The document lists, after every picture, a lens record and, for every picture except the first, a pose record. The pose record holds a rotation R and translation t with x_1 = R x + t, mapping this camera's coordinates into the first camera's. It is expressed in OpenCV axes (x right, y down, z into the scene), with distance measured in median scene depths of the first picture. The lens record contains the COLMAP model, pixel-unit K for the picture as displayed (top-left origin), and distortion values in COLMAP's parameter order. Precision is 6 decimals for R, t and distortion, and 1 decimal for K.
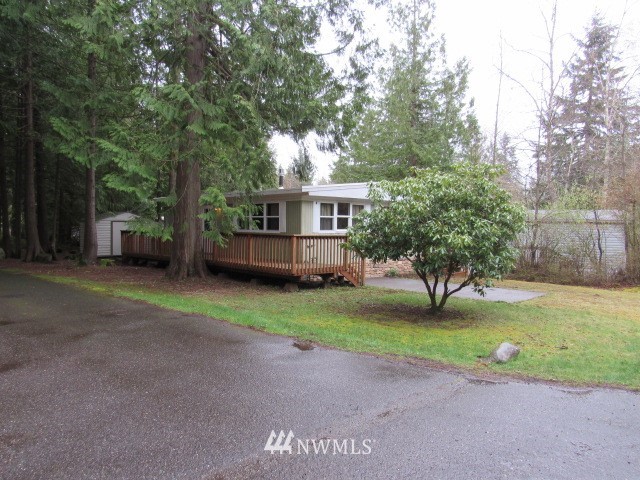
lens RADIAL K [[462.2, 0, 320.0], [0, 462.2, 240.0], [0, 0, 1]] dist [-0.009594, -0.001404]
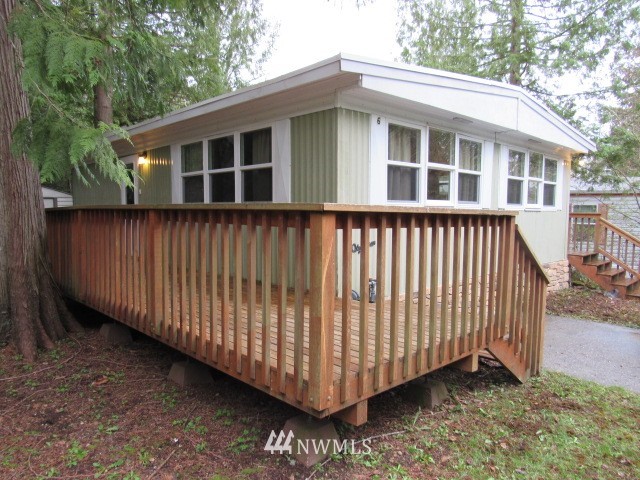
lens RADIAL K [[462.2, 0, 320.0], [0, 462.2, 240.0], [0, 0, 1]] dist [-0.009594, -0.001404]
pose [[0.999513, -0.006193, -0.030599, -0.044431], [0.007105, 0.999531, 0.029789, -0.001770], [0.030400, -0.029992, 0.999088, 0.693764]]
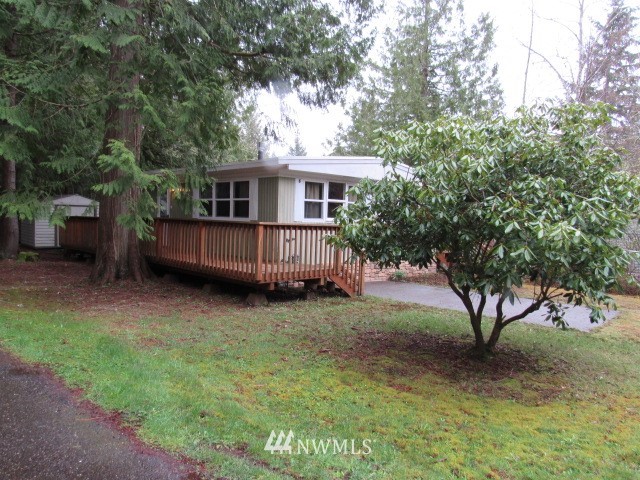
lens RADIAL K [[462.2, 0, 320.0], [0, 462.2, 240.0], [0, 0, 1]] dist [-0.009594, -0.001404]
pose [[0.999833, 0.016972, 0.006813, 0.022692], [-0.017071, 0.999746, 0.014718, 0.002471], [-0.006562, -0.014832, 0.999868, 0.279476]]
